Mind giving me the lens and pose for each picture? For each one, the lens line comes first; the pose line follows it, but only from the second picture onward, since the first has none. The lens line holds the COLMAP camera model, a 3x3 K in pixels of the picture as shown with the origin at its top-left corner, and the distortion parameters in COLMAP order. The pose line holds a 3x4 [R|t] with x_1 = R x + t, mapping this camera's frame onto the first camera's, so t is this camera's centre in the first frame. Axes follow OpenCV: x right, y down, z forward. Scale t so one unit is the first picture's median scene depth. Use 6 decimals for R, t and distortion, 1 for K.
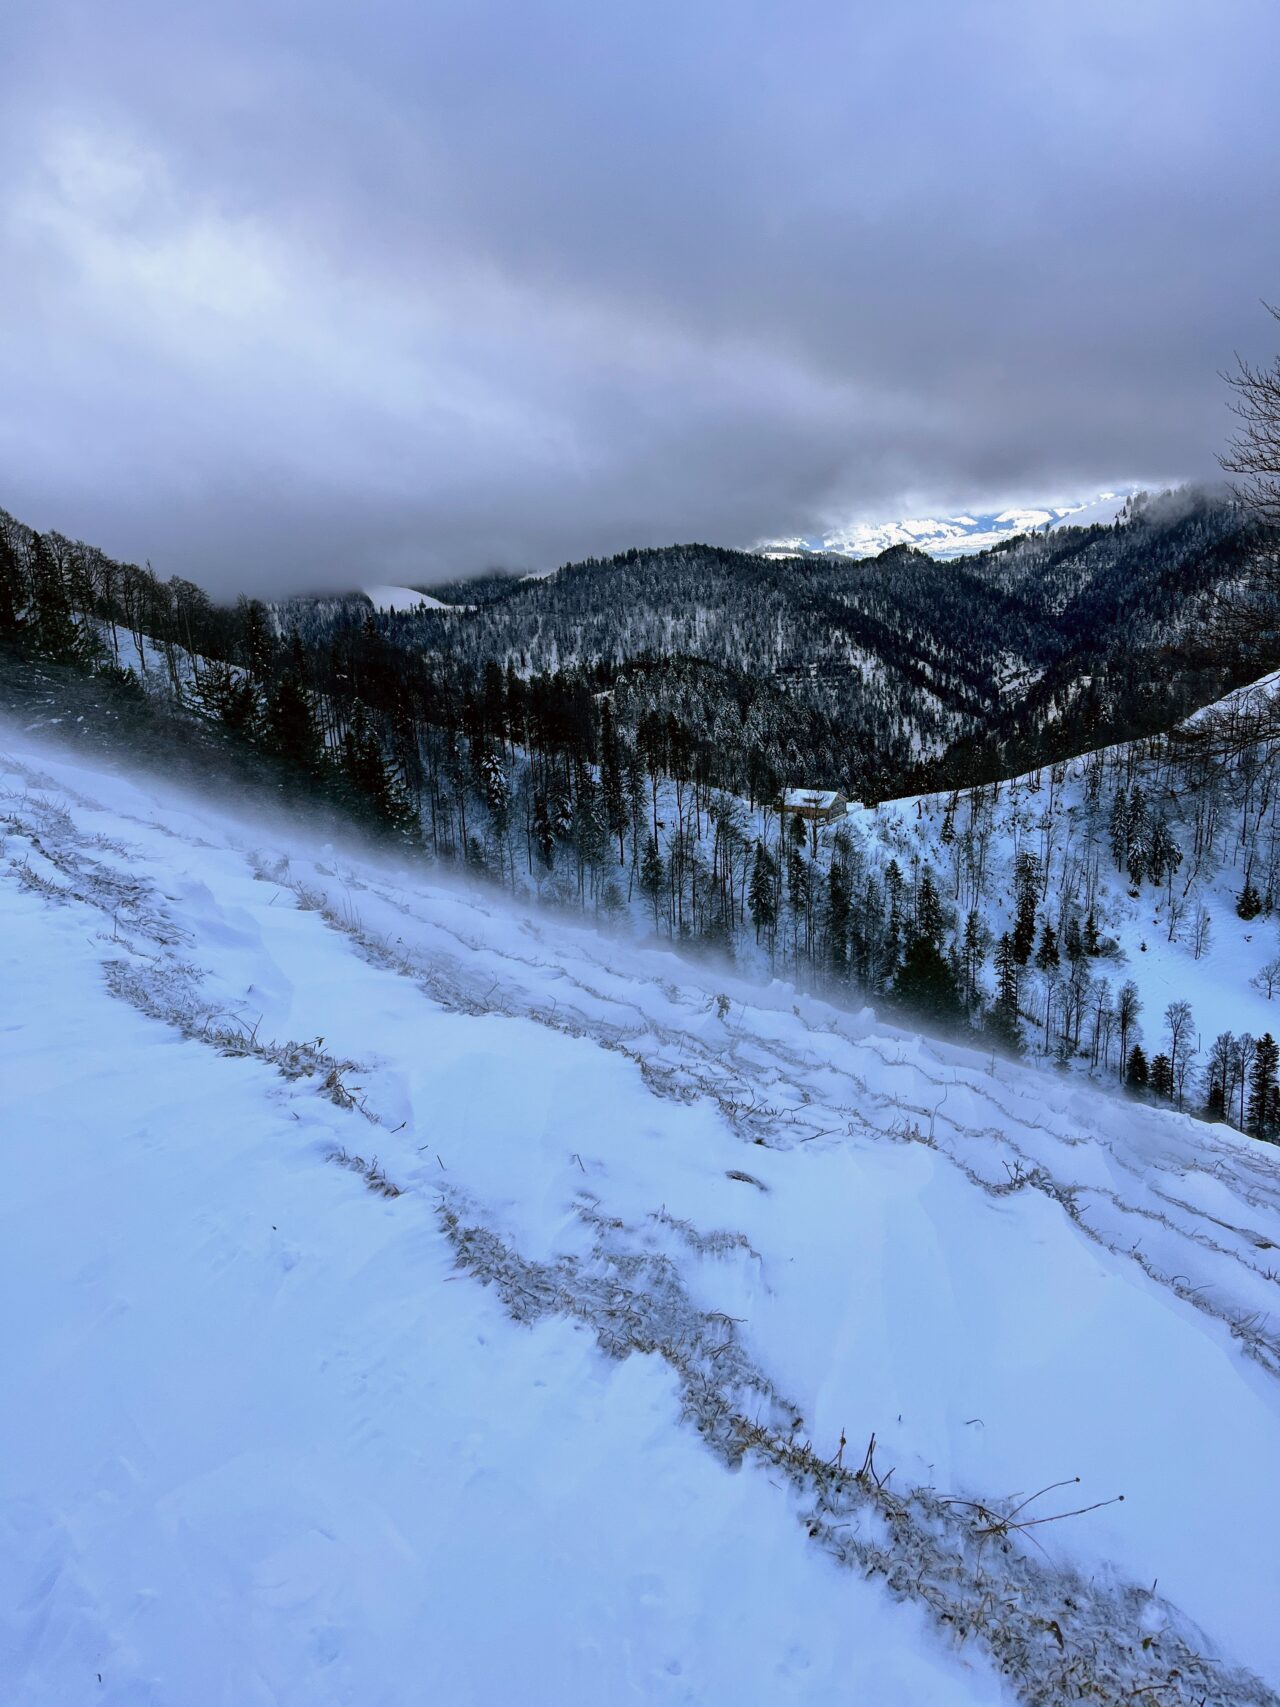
lens RADIAL K [[1276.3, 0, 630.4], [0, 1276.3, 849.4], [0, 0, 1]] dist [0.065225, -0.077986]
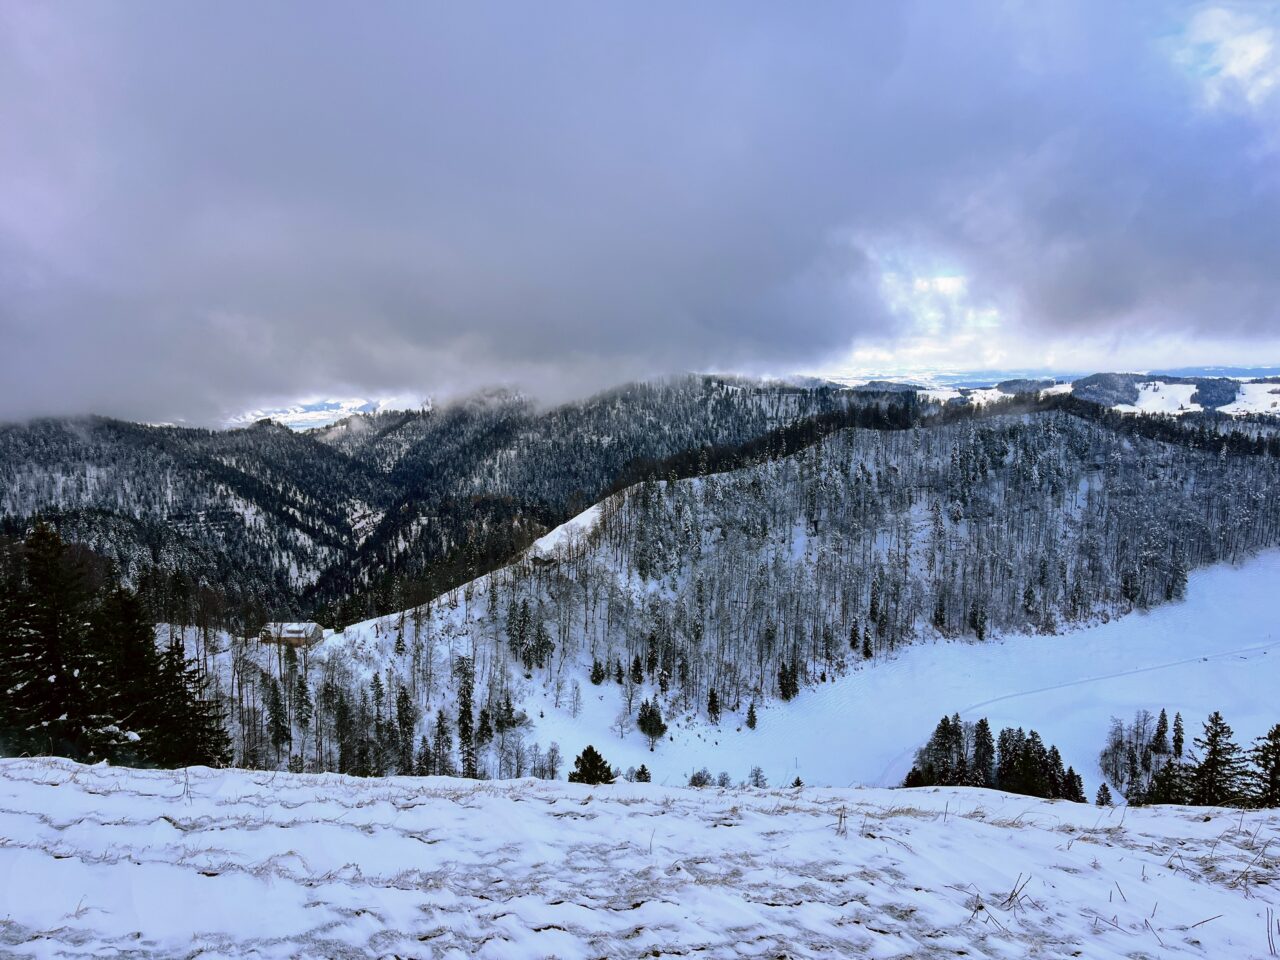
lens RADIAL K [[957.0, 0, 642.1], [0, 957.0, 488.7], [0, 0, 1]] dist [0.065225, -0.077986]
pose [[0.832222, -0.010191, 0.554350, -0.017810], [0.099543, 0.986332, -0.131306, -0.003744], [-0.545434, 0.164457, 0.821861, 0.009288]]
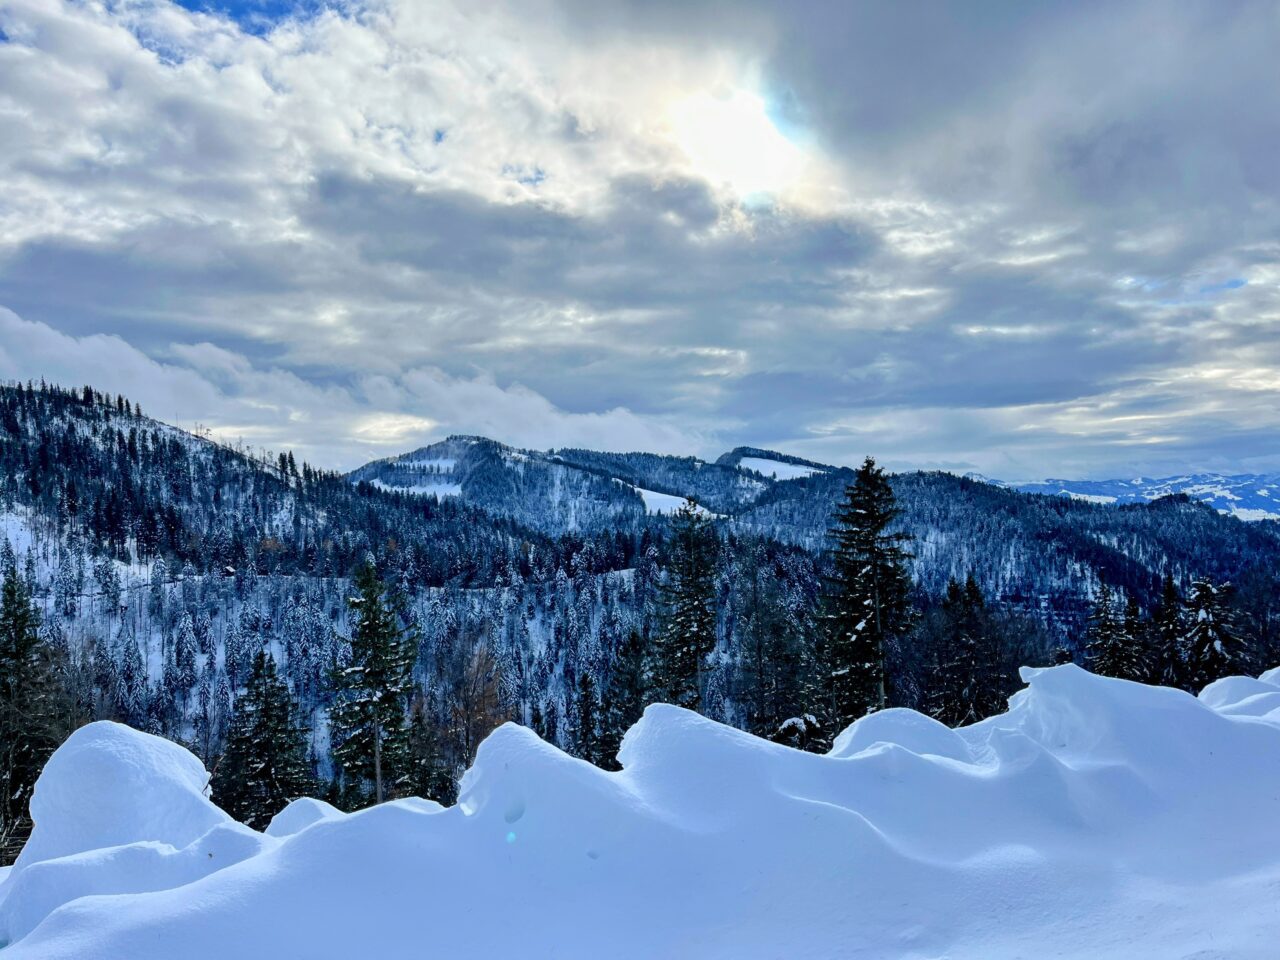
lens RADIAL K [[957.0, 0, 636.3], [0, 957.0, 478.5], [0, 0, 1]] dist [0.065225, -0.077986]
pose [[0.935247, 0.063778, -0.348202, 0.103160], [-0.150042, 0.962329, -0.226740, -0.022738], [0.320624, 0.264303, 0.909585, 0.242441]]
